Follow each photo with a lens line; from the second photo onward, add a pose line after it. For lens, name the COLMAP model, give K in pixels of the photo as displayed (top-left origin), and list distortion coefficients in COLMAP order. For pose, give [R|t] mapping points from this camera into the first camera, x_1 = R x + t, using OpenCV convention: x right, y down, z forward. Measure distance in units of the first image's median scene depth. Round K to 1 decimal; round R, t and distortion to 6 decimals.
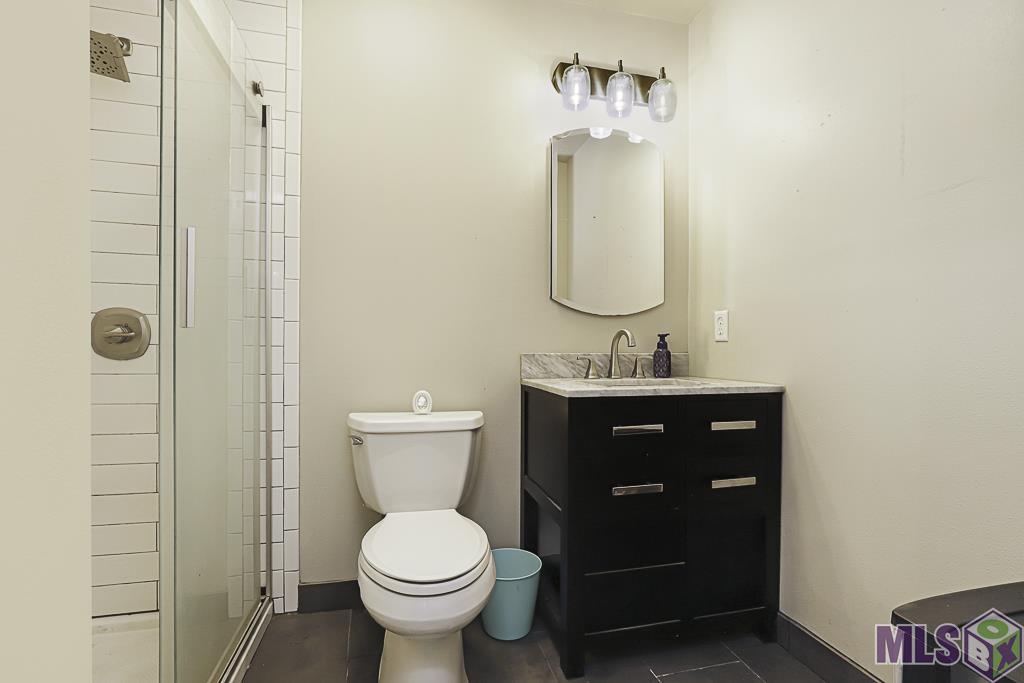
lens RADIAL K [[472.0, 0, 512.9], [0, 472.0, 345.9], [0, 0, 1]] dist [-0.017431, 0.006408]
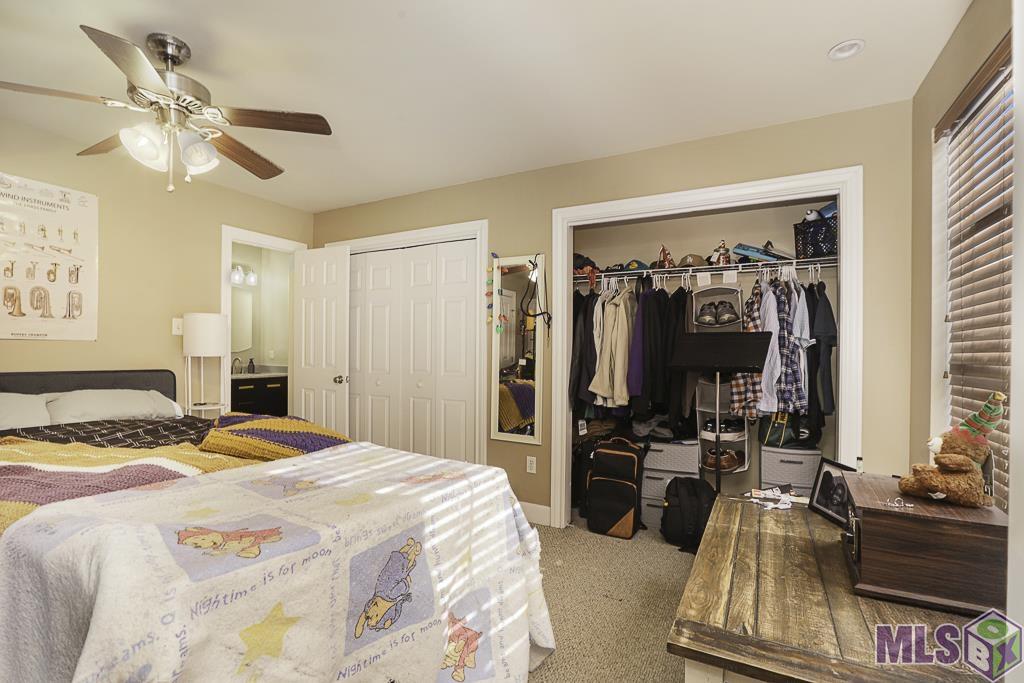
lens RADIAL K [[472.0, 0, 509.3], [0, 472.0, 347.9], [0, 0, 1]] dist [-0.017431, 0.006408]
pose [[0.669704, 0.004654, 0.742613, -0.460532], [-0.004654, 0.999987, -0.002070, -0.054873], [-0.742613, -0.002070, 0.669717, -1.272133]]
